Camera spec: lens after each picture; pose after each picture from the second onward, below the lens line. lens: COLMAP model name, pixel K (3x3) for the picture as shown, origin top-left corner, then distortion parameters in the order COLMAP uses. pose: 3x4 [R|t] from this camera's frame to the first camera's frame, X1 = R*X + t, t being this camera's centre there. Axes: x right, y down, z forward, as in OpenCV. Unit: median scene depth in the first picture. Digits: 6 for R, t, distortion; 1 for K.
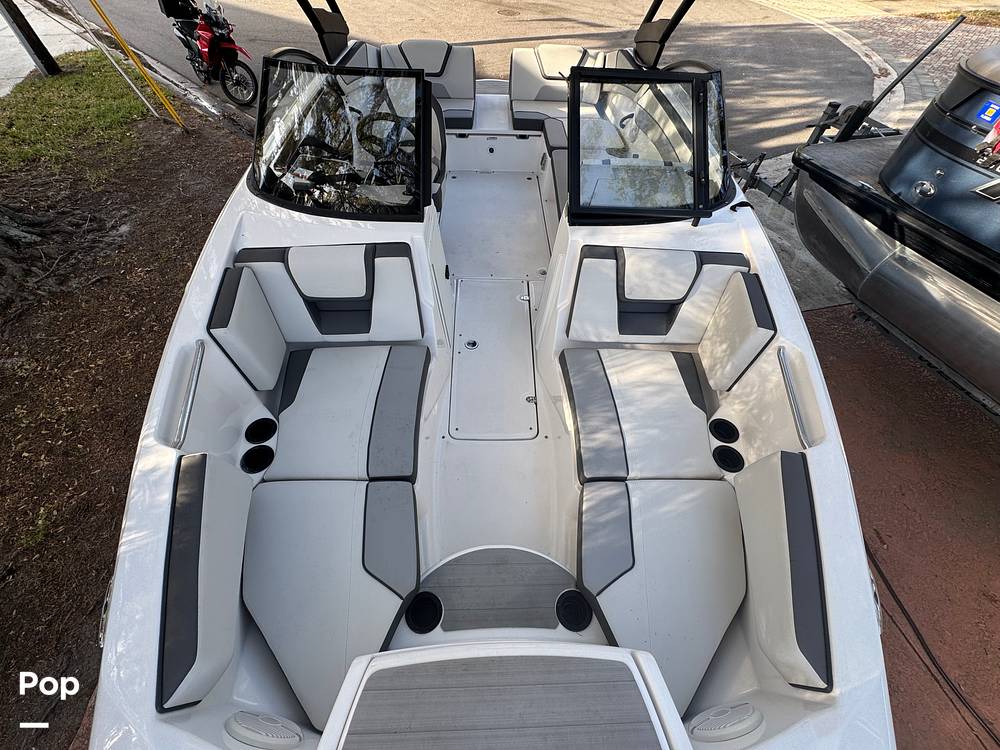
lens RADIAL K [[397.3, 0, 500.0], [0, 397.3, 375.0], [0, 0, 1]] dist [0.000239, 0.000184]
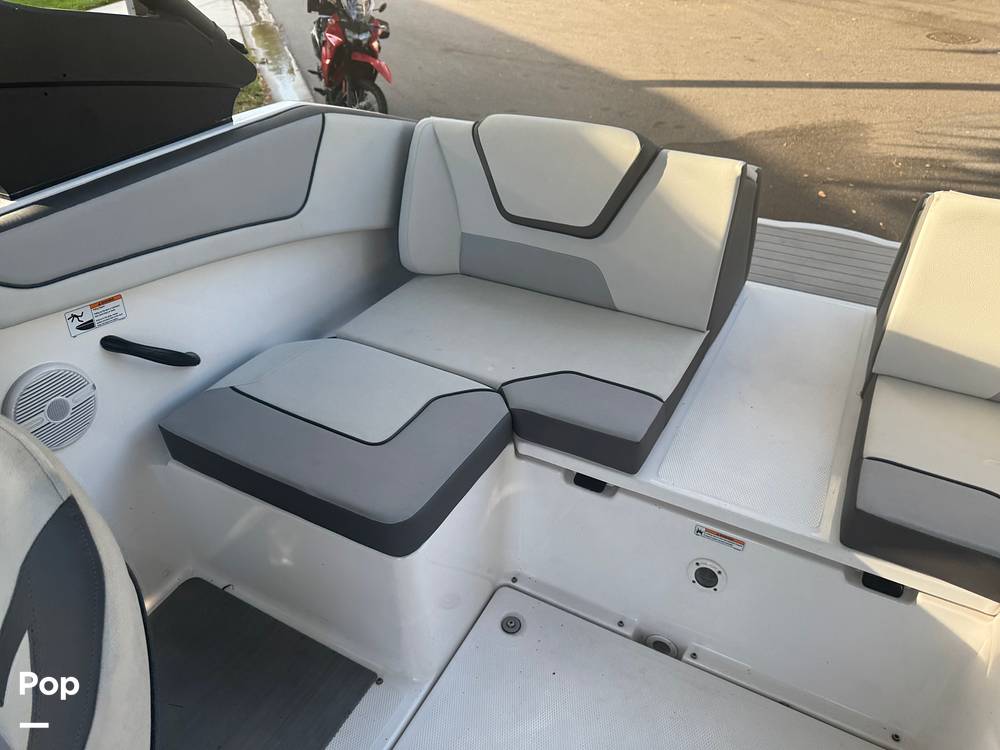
lens RADIAL K [[720.7, 0, 500.0], [0, 720.7, 375.0], [0, 0, 1]] dist [0.004469, 0.002542]
pose [[0.876720, 0.252071, -0.409660, 0.020257], [-0.356741, 0.912043, -0.202271, -0.904124], [0.322641, 0.323478, 0.889531, 0.964734]]
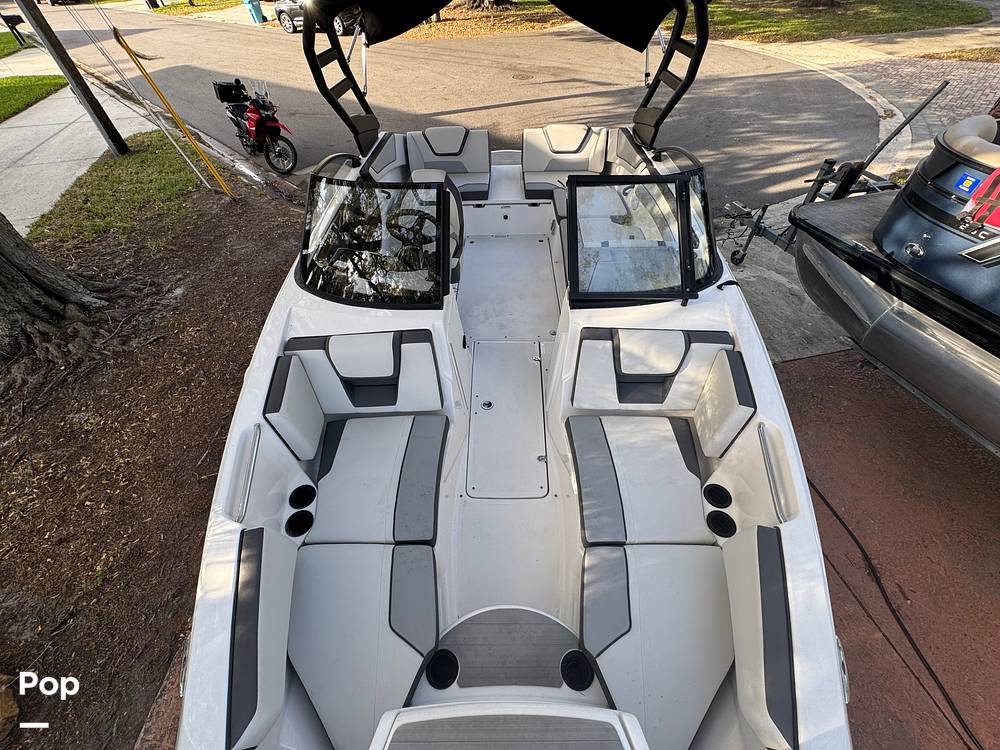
lens RADIAL K [[397.3, 0, 500.0], [0, 397.3, 375.0], [0, 0, 1]] dist [0.000239, 0.000184]
pose [[0.998523, -0.015058, -0.052199, 0.022651], [0.010881, 0.996783, -0.079405, -0.074717], [0.053227, 0.078720, 0.995475, -0.093424]]
